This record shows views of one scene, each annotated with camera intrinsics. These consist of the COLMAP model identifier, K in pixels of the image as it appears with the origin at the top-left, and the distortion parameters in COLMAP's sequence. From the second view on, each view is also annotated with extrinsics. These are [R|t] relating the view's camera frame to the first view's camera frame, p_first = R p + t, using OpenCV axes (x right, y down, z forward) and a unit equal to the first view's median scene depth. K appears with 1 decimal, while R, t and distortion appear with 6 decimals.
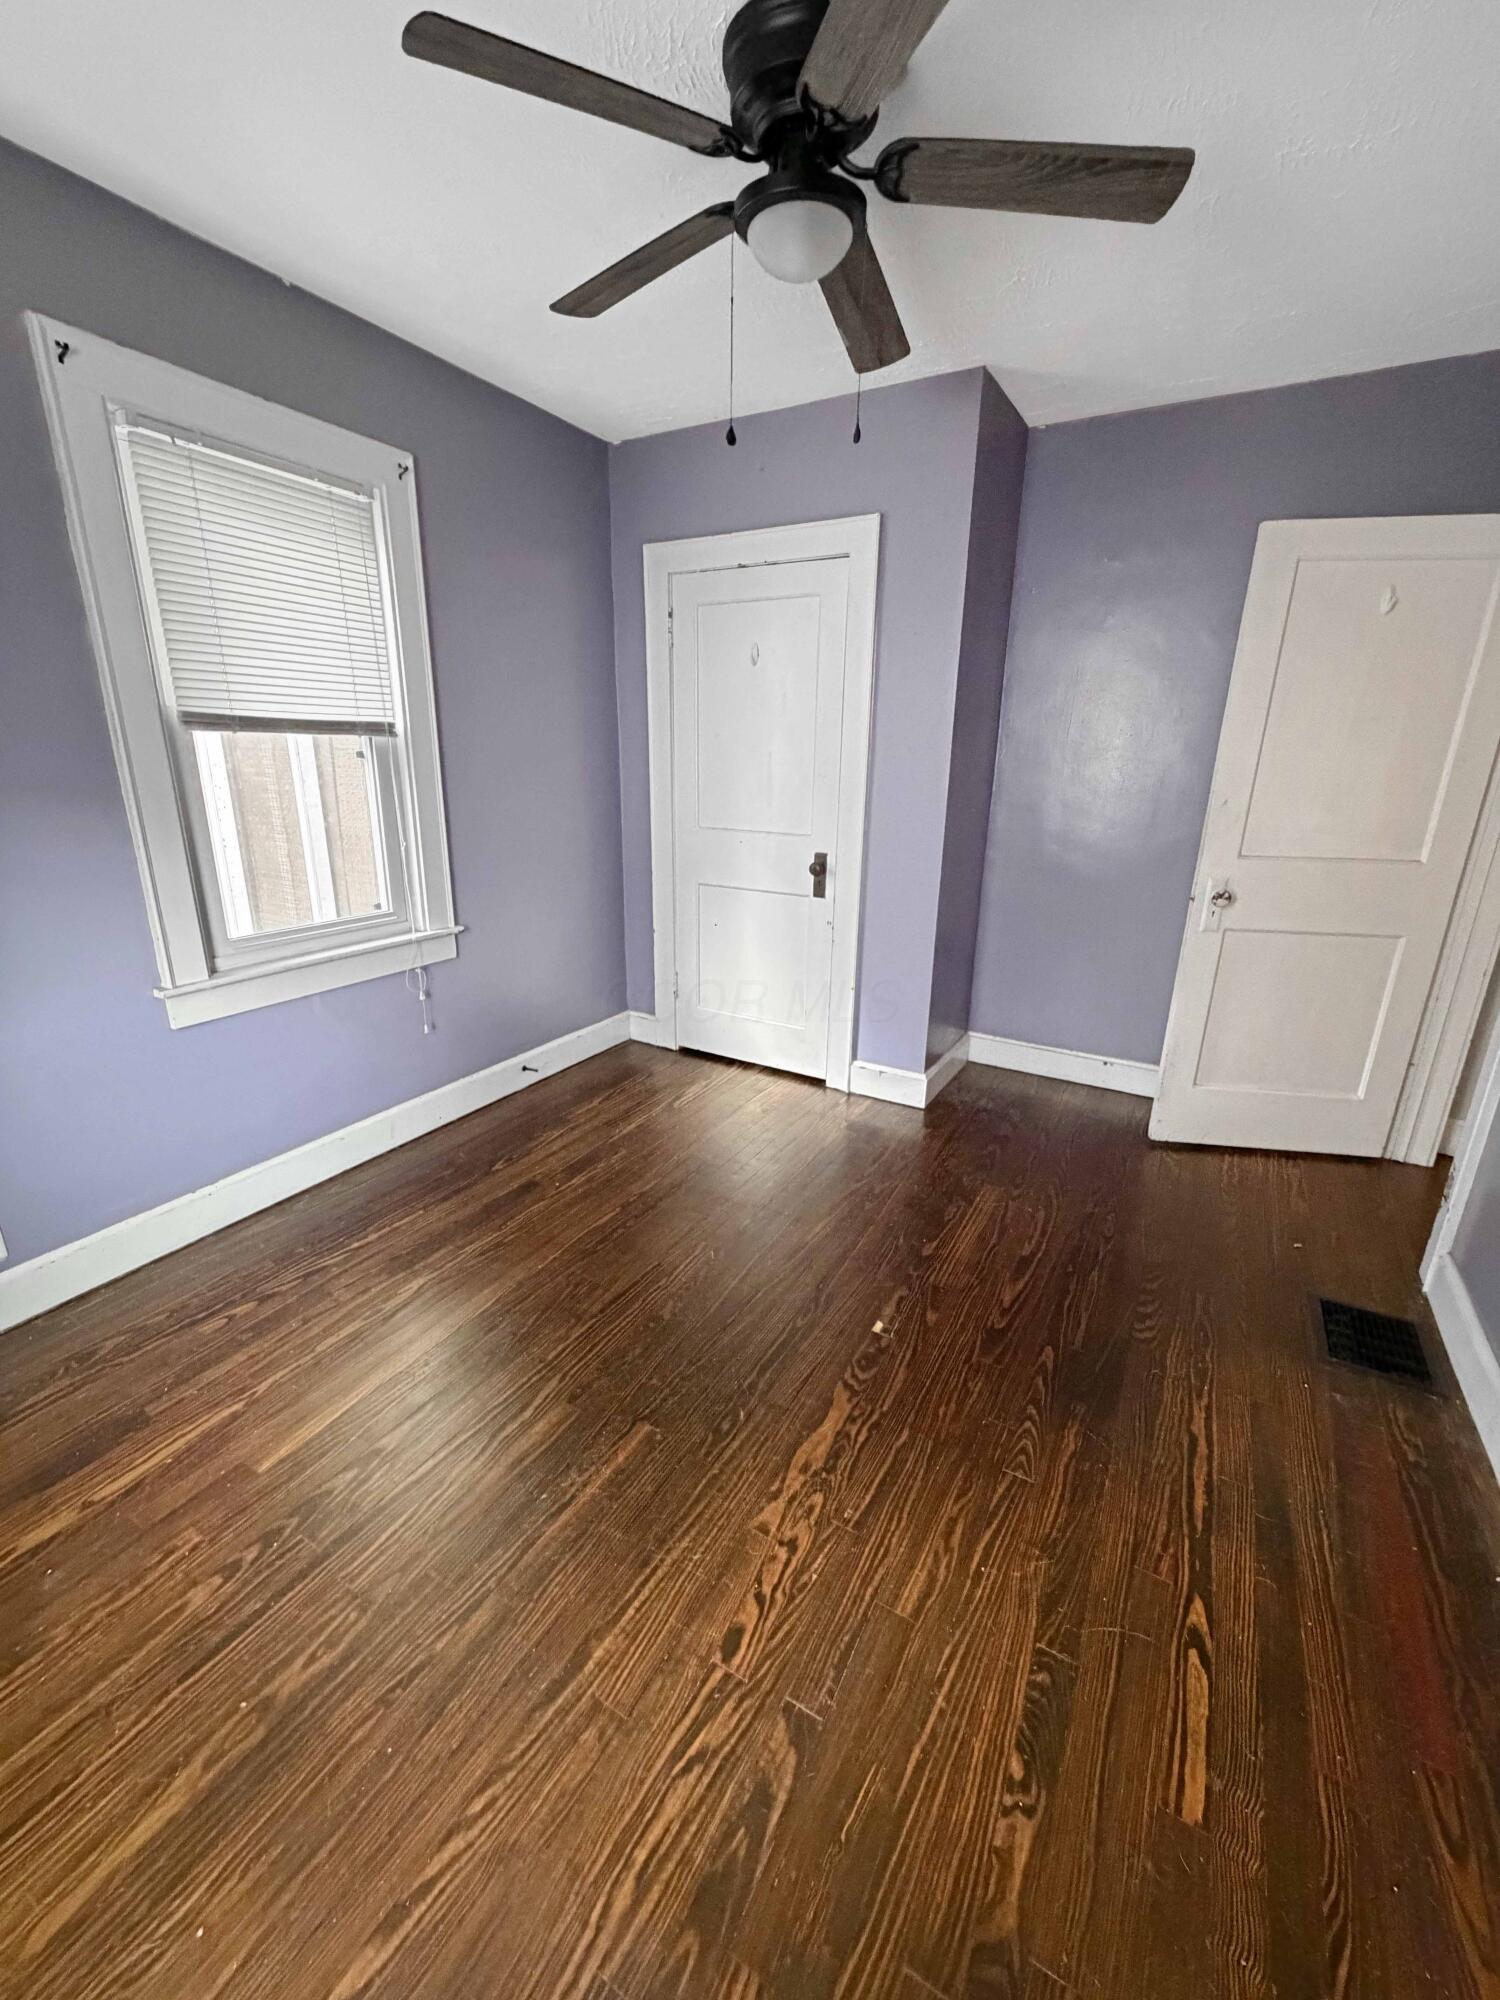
lens RADIAL K [[801.1, 0, 750.1], [0, 801.1, 999.1], [0, 0, 1]] dist [0.000334, -0.000096]
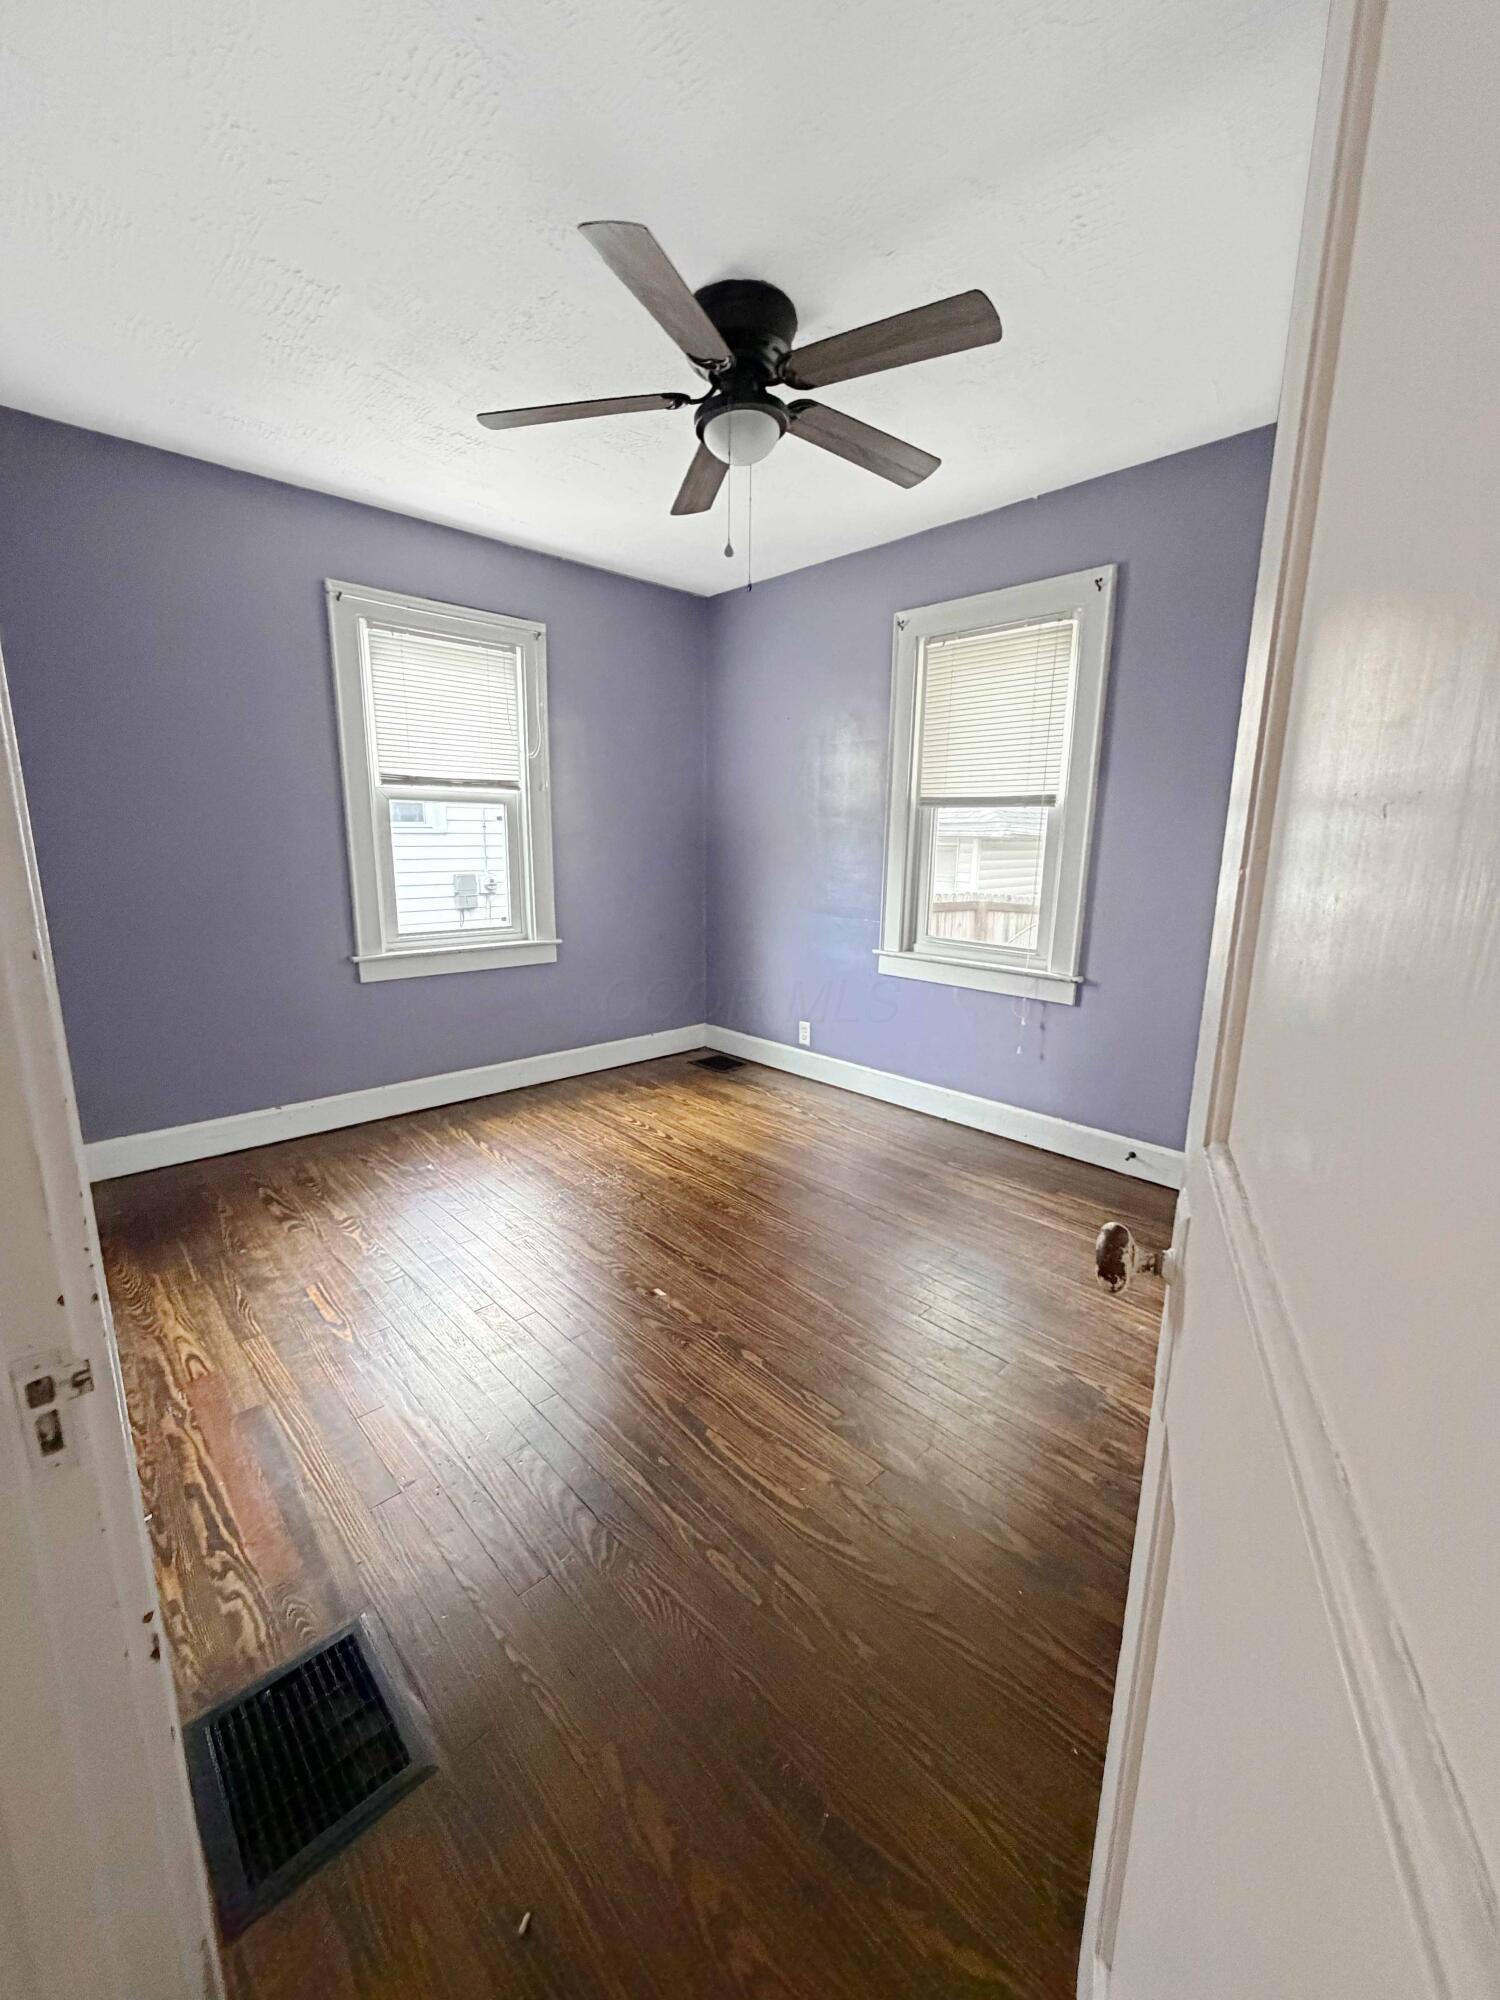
lens RADIAL K [[801.1, 0, 748.8], [0, 801.1, 996.5], [0, 0, 1]] dist [0.000334, -0.000096]
pose [[-0.282315, 0.174793, -0.943263, 0.980885], [-0.300275, 0.917752, 0.259937, -0.270316], [0.911117, 0.356622, -0.206609, 1.049490]]
